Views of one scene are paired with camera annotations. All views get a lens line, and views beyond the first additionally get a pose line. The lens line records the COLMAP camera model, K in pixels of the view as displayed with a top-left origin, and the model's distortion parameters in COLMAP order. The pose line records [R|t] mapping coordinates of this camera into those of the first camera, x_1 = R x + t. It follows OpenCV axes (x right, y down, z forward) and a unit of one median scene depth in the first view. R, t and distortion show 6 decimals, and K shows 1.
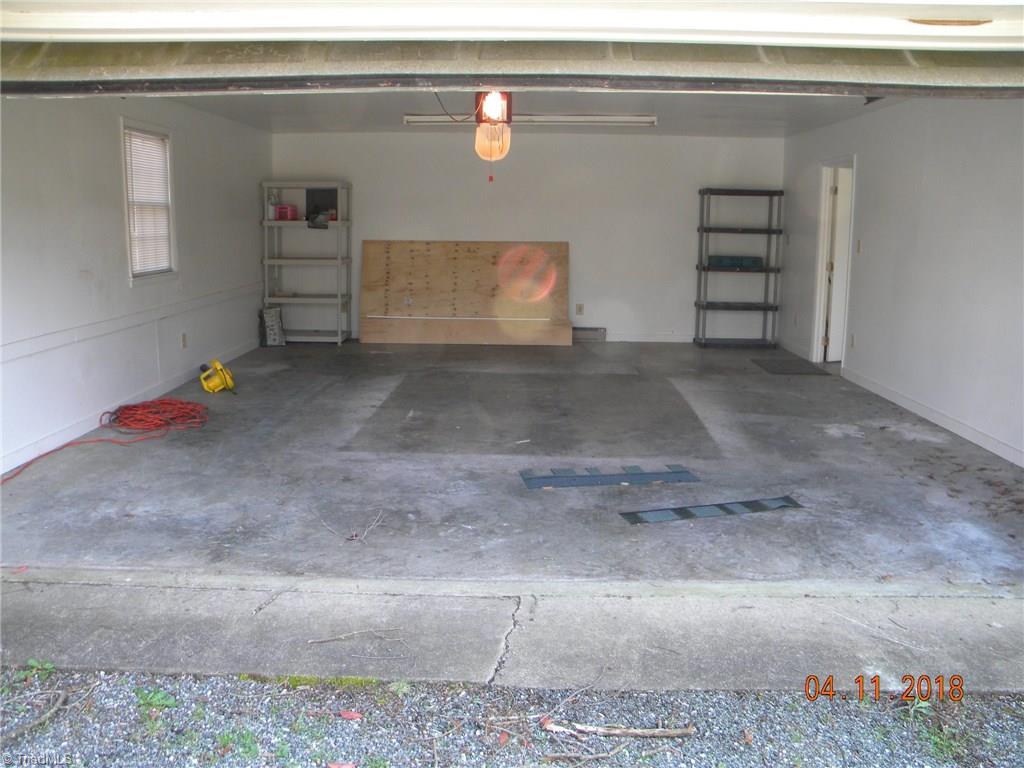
lens RADIAL K [[859.8, 0, 507.1], [0, 859.8, 365.4], [0, 0, 1]] dist [-0.194161, 0.176652]
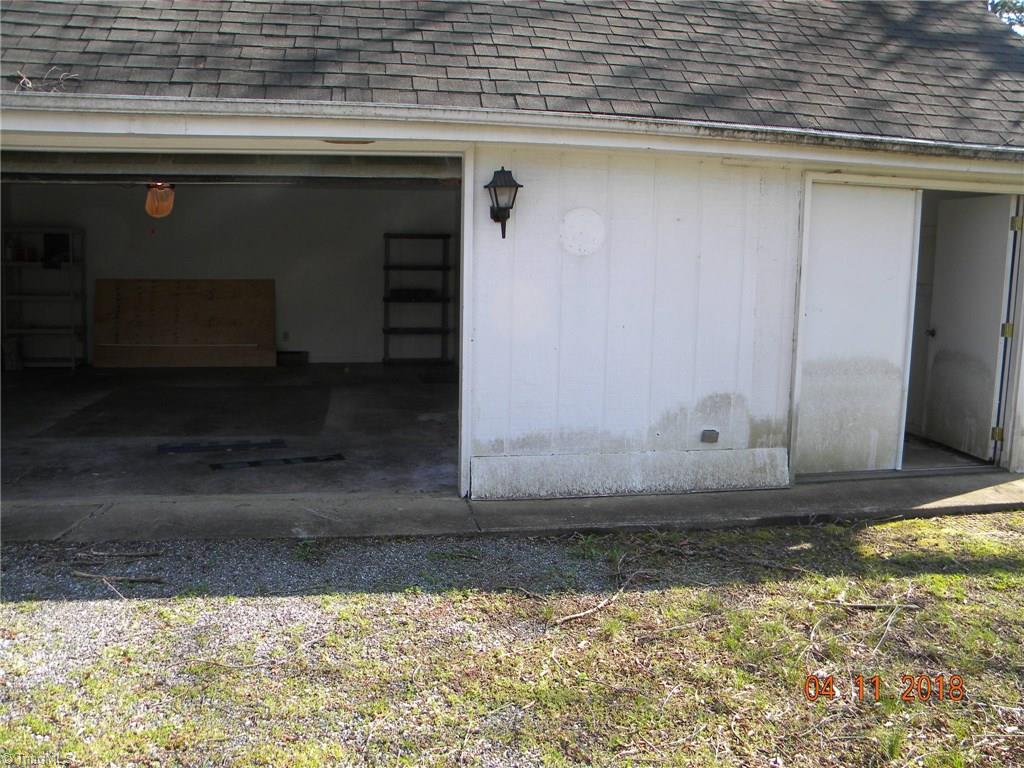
lens RADIAL K [[859.8, 0, 507.1], [0, 859.8, 365.4], [0, 0, 1]] dist [-0.194161, 0.176652]
pose [[0.976524, -0.019102, 0.214560, 0.136854], [0.028570, 0.998746, -0.041113, 0.033217], [-0.213506, 0.046278, 0.975845, -0.213302]]
